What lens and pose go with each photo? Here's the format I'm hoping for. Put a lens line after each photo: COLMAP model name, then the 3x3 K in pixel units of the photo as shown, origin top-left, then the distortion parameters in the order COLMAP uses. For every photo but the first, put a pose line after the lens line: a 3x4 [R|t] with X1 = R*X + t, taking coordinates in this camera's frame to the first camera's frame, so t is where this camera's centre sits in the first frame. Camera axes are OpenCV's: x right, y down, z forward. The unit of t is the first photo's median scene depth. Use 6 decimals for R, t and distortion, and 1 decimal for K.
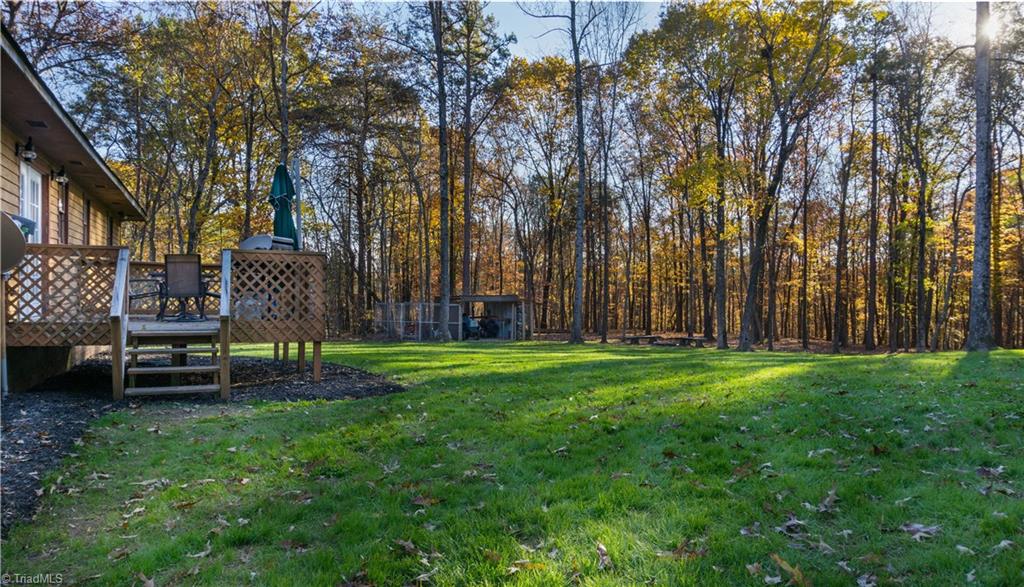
lens RADIAL K [[737.4, 0, 512.3], [0, 737.4, 303.2], [0, 0, 1]] dist [-0.007975, -0.007413]
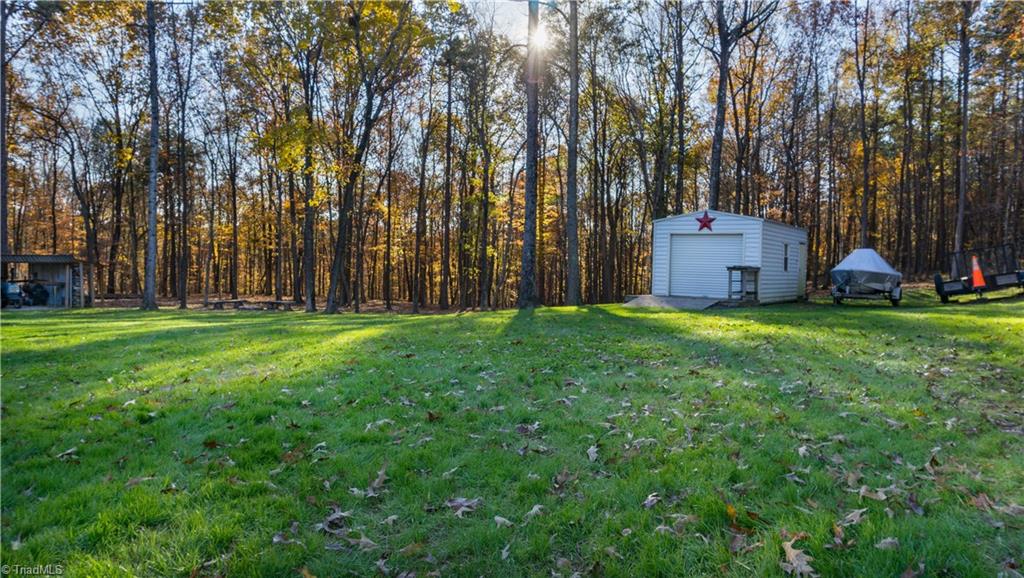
lens RADIAL K [[731.3, 0, 507.8], [0, 731.3, 290.3], [0, 0, 1]] dist [-0.007139, -0.003675]
pose [[0.858815, -0.009891, 0.512190, 0.004883], [-0.006967, 0.999496, 0.030983, -0.000160], [-0.512238, -0.030177, 0.858313, 0.006373]]
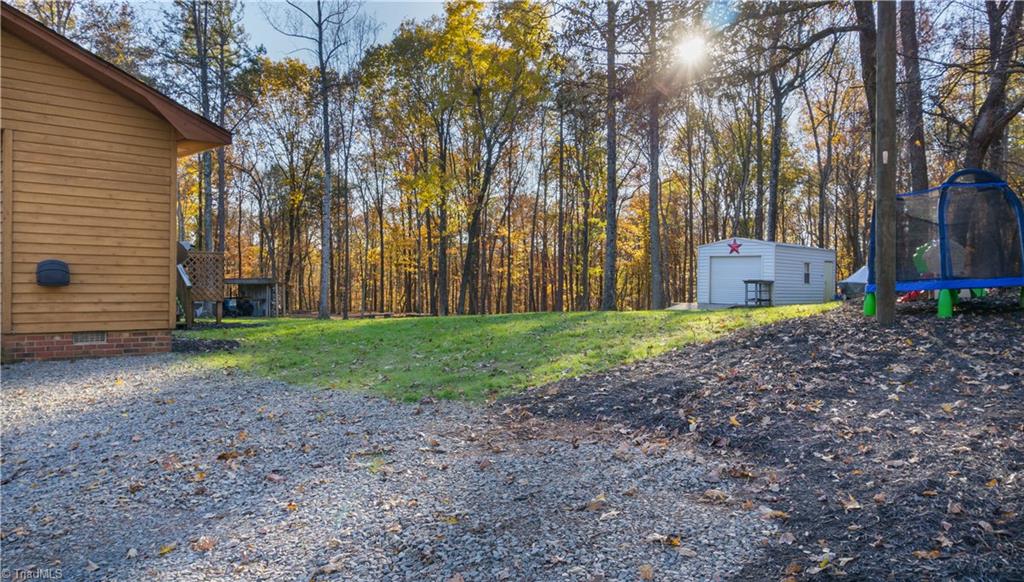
lens RADIAL K [[705.4, 0, 512.0], [0, 705.4, 291.0], [0, 0, 1]] dist [-0.000134, -0.001157]
pose [[0.932294, -0.004708, 0.361672, -0.032412], [0.002751, 0.999979, 0.005924, 0.002454], [-0.361692, -0.004528, 0.932287, -0.125758]]
